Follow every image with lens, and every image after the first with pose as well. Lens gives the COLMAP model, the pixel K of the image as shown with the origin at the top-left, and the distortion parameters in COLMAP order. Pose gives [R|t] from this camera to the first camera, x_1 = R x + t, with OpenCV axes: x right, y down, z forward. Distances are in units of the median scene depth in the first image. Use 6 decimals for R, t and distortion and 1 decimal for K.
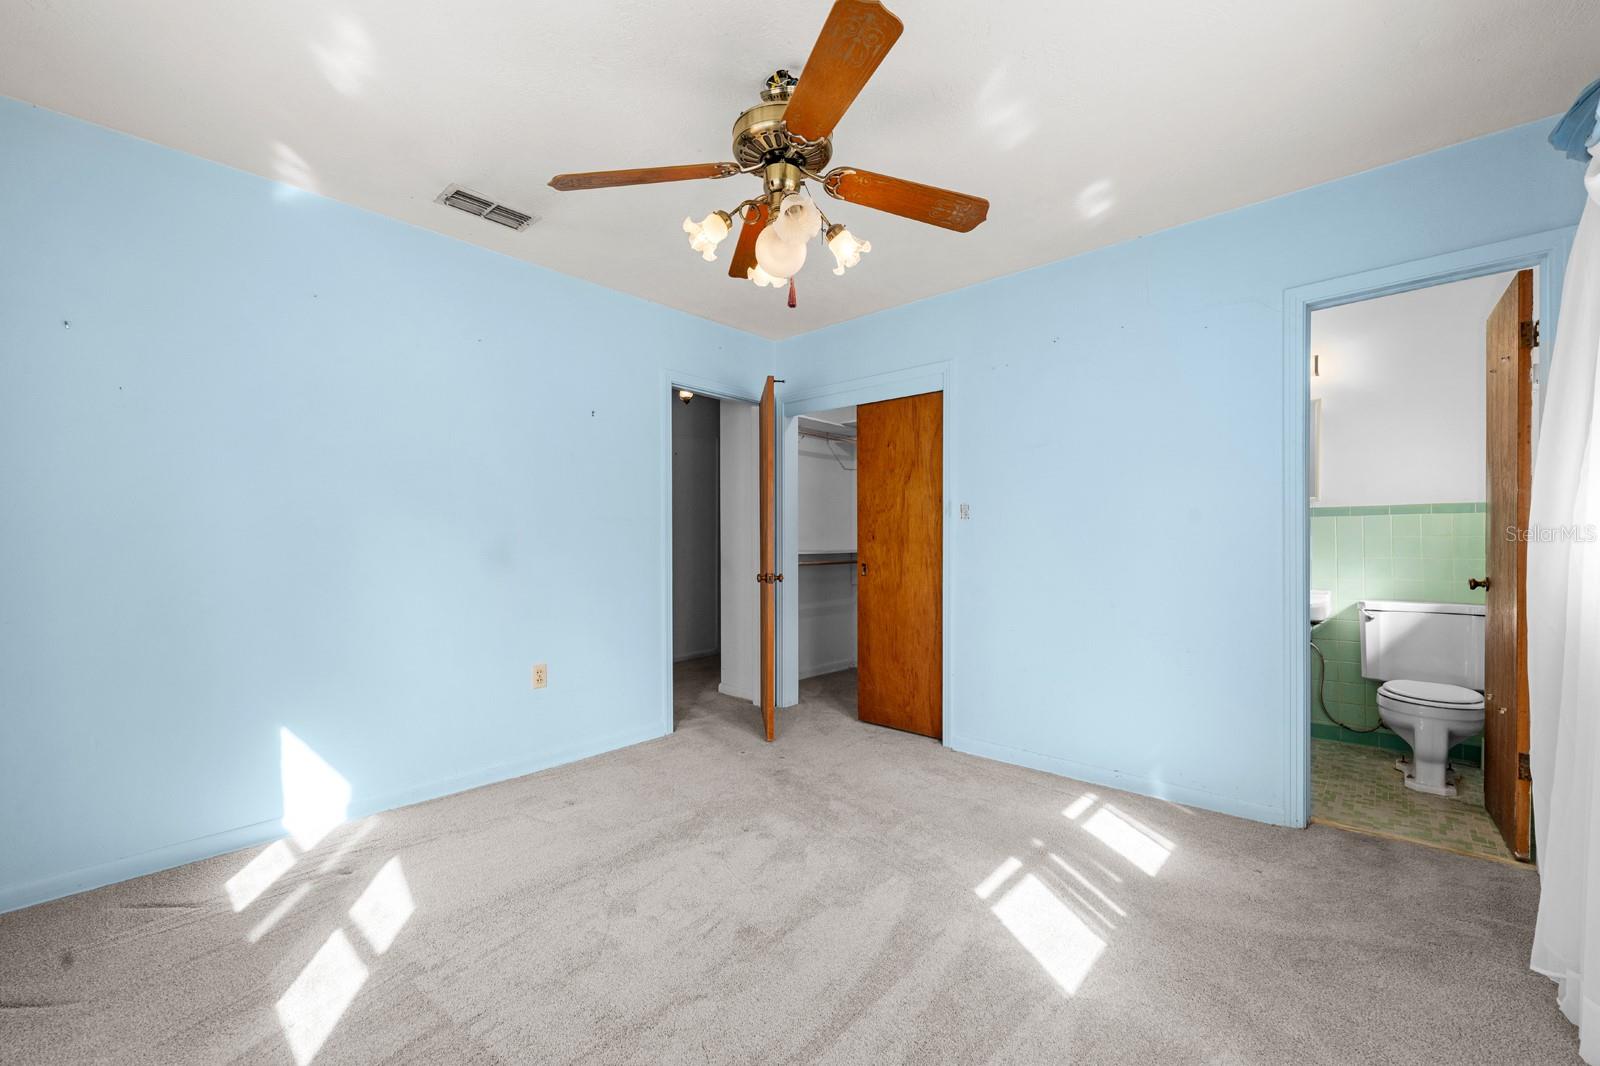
lens RADIAL K [[651.0, 0, 803.2], [0, 651.0, 538.5], [0, 0, 1]] dist [-0.003071, -0.000023]
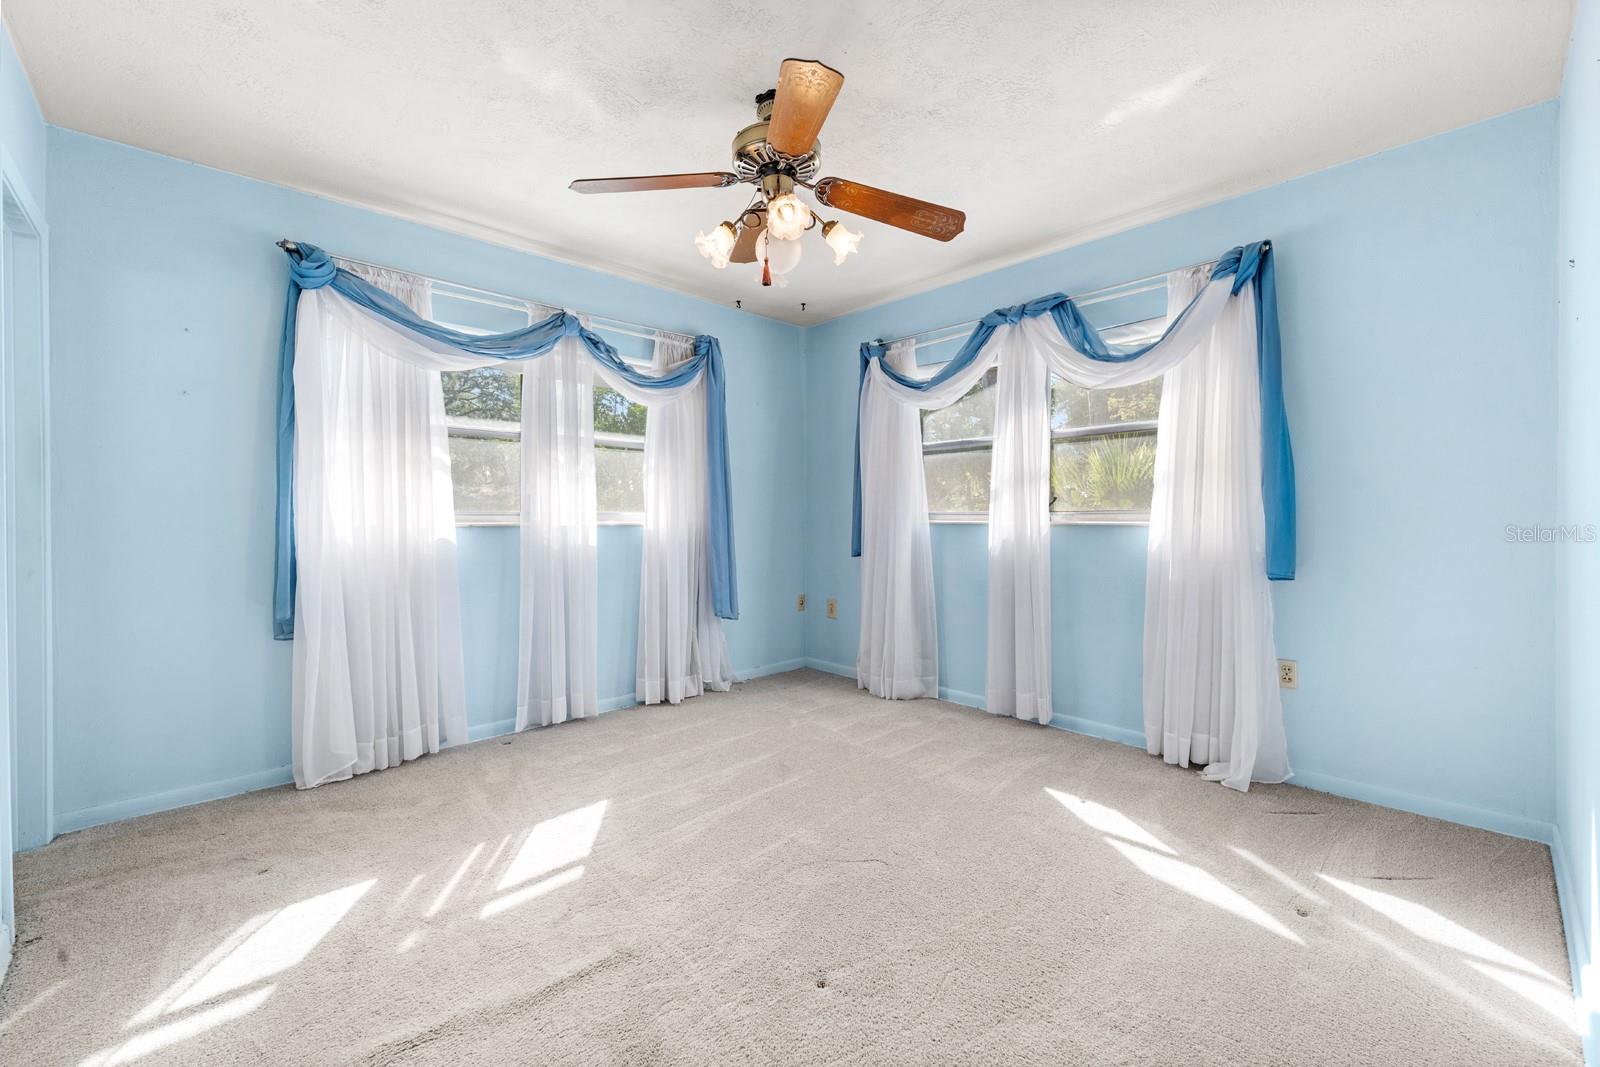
lens RADIAL K [[651.0, 0, 795.2], [0, 651.0, 529.9], [0, 0, 1]] dist [-0.003071, -0.000023]
pose [[-0.996900, 0.005055, 0.078518, -0.133817], [0.006611, 0.999787, 0.019570, 0.011738], [-0.078403, 0.020029, -0.996721, 1.934651]]
